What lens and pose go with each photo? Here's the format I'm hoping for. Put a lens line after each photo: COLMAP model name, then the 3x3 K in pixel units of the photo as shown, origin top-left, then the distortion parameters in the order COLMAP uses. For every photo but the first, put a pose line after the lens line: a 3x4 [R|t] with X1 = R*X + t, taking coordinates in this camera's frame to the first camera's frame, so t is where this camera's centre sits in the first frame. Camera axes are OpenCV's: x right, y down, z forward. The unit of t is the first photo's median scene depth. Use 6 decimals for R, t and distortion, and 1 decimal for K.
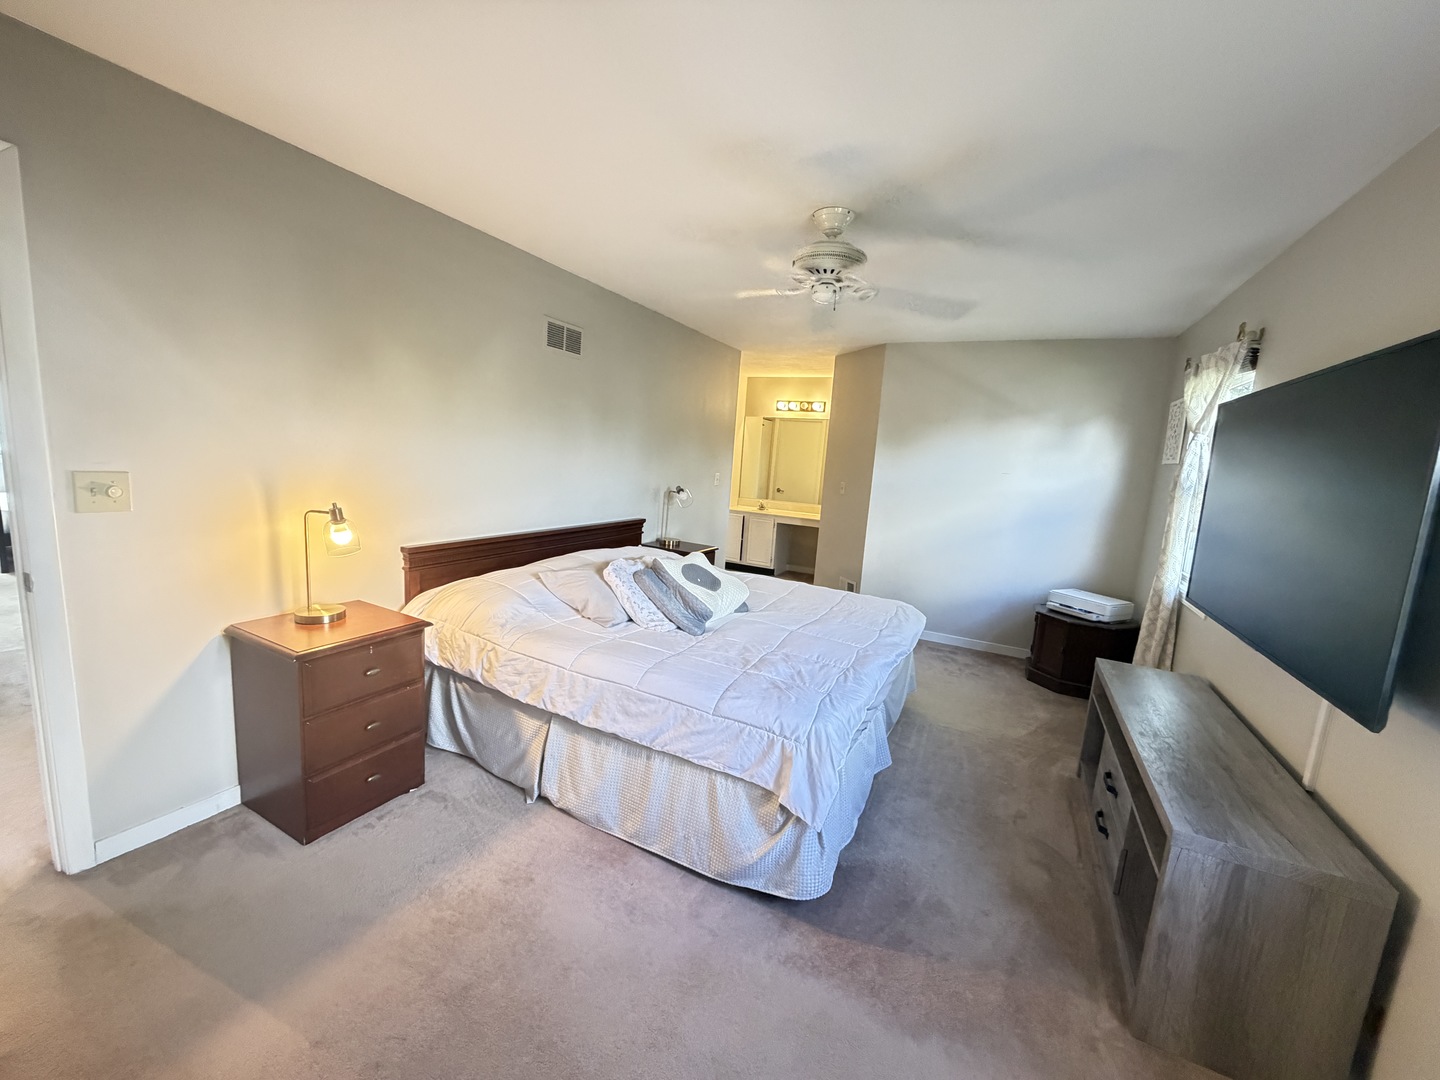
lens RADIAL K [[570.7, 0, 718.9], [0, 570.7, 542.7], [0, 0, 1]] dist [-0.005679, 0.000880]
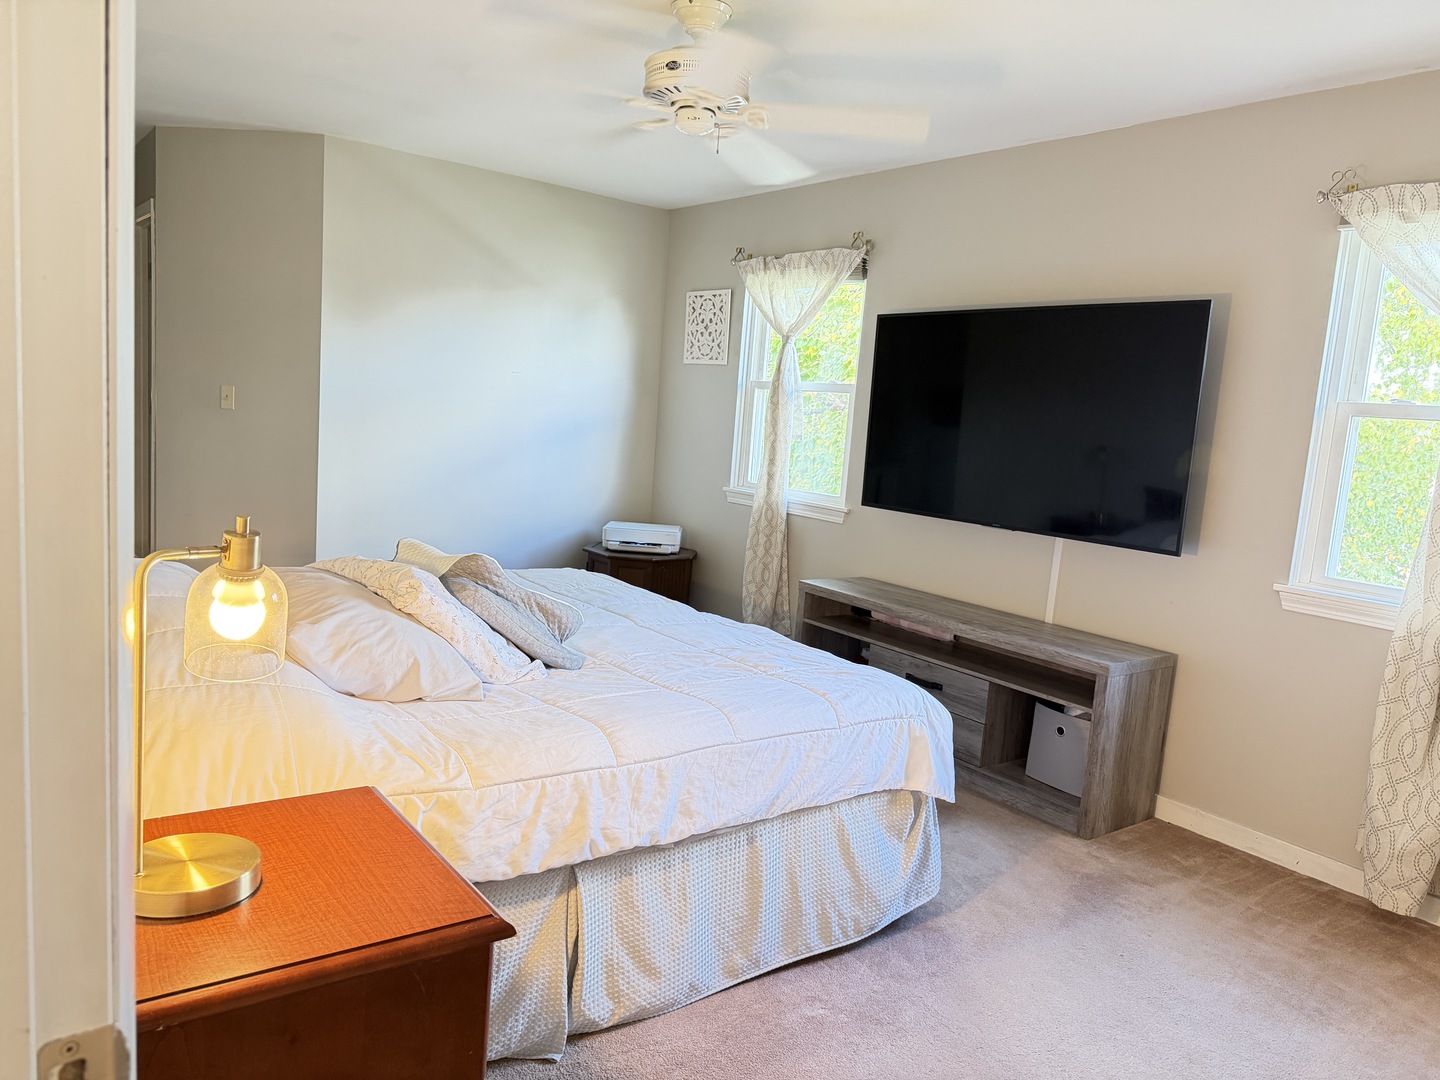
lens RADIAL K [[1005.3, 0, 720.8], [0, 1005.3, 534.2], [0, 0, 1]] dist [0.029843, -0.041391]
pose [[0.444187, -0.149158, 0.883430, -0.990686], [0.092972, 0.988395, 0.120135, -0.097051], [-0.891097, 0.028772, 0.452900, 0.452813]]
